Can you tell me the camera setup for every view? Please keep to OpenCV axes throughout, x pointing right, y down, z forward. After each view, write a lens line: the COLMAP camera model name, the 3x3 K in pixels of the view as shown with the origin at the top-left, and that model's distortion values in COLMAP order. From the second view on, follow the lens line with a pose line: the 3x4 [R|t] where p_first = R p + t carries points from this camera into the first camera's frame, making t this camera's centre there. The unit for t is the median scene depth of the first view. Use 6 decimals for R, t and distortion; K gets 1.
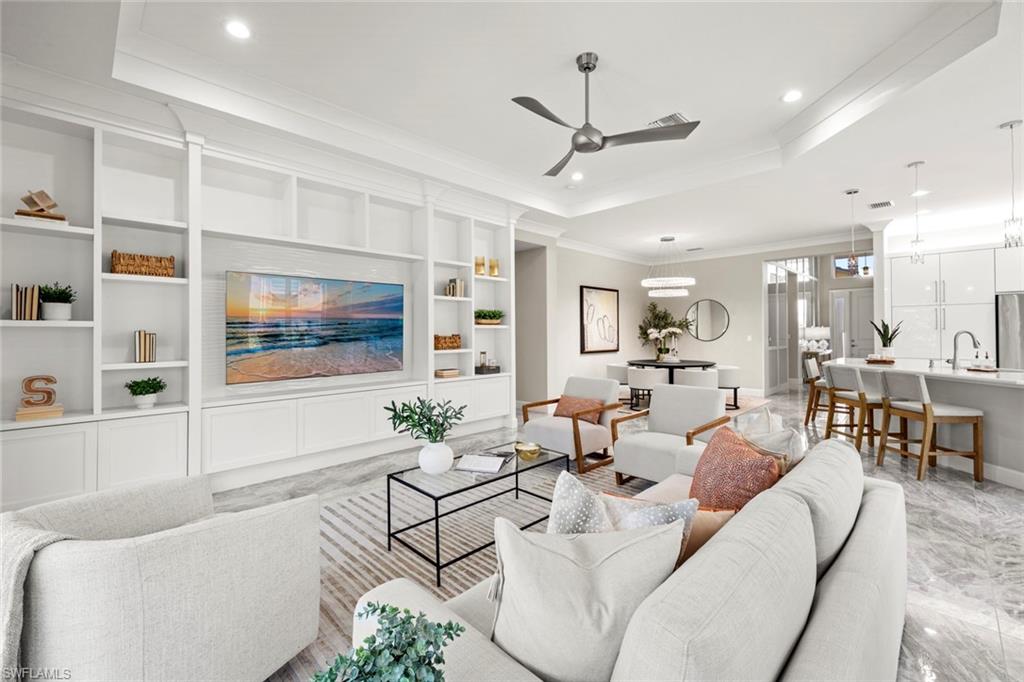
lens RADIAL K [[425.8, 0, 508.5], [0, 425.8, 328.5], [0, 0, 1]] dist [0.020161, 0.000047]
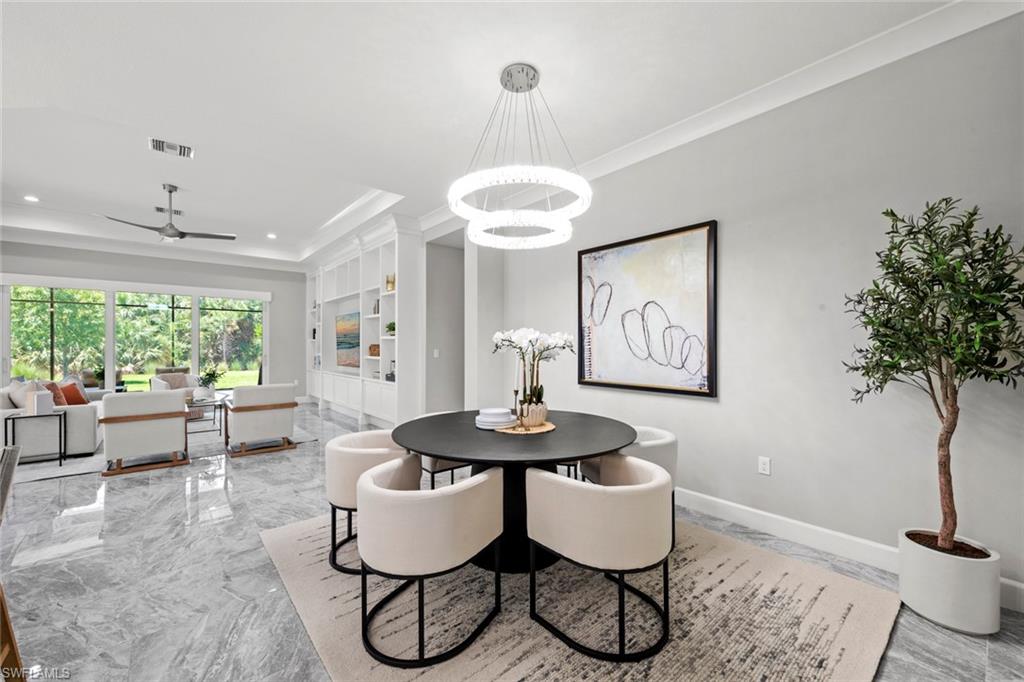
lens RADIAL K [[400.2, 0, 514.6], [0, 400.2, 349.6], [0, 0, 1]] dist [0.000875, 0.000035]
pose [[-0.064146, 0.017539, -0.997786, 1.014830], [0.011260, 0.999795, 0.016851, 0.013296], [0.997877, -0.010155, -0.064330, 1.463479]]
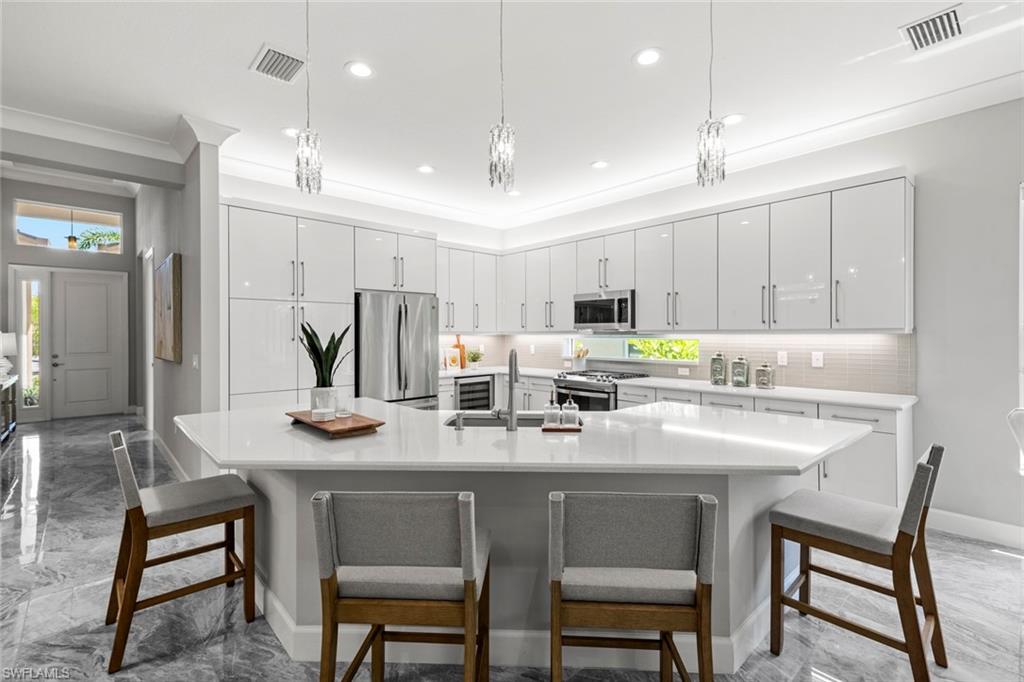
lens RADIAL K [[459.7, 0, 509.6], [0, 459.7, 334.9], [0, 0, 1]] dist [0.001392, -0.000570]
pose [[0.032007, 0.003246, 0.999482, 0.424295], [-0.008314, 0.999961, -0.002981, -0.008159], [-0.999453, -0.008214, 0.032033, 0.796381]]
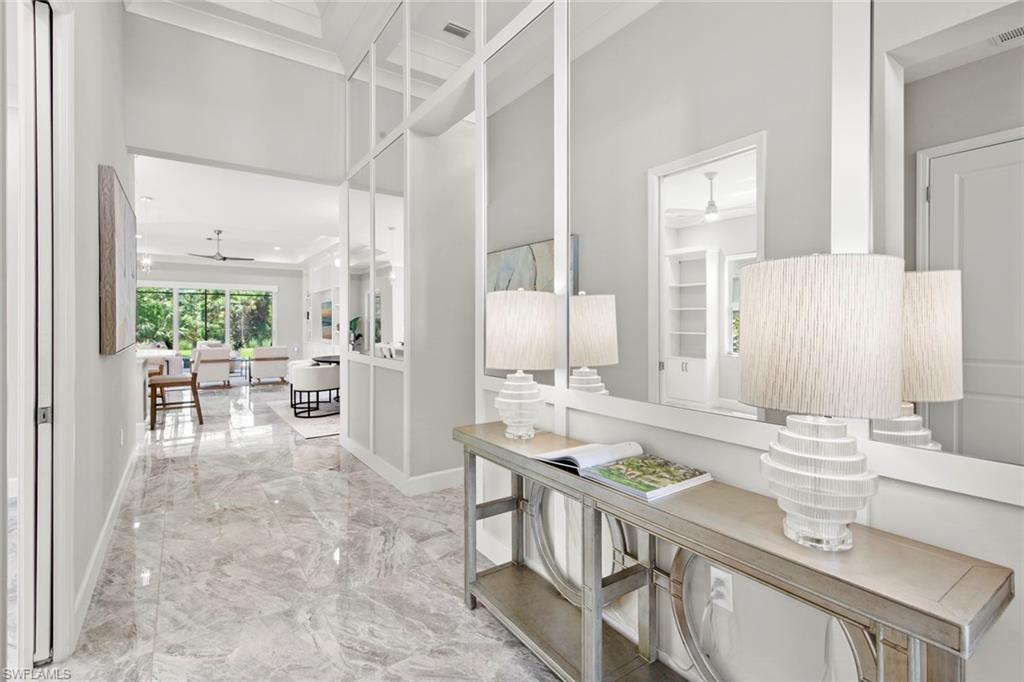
lens RADIAL K [[459.7, 0, 509.6], [0, 459.7, 334.9], [0, 0, 1]] dist [0.001392, -0.000570]
pose [[-0.160684, 0.029145, -0.986575, 1.776858], [0.012003, 0.999548, 0.027573, 0.016709], [0.986933, -0.007411, -0.160961, 2.056541]]
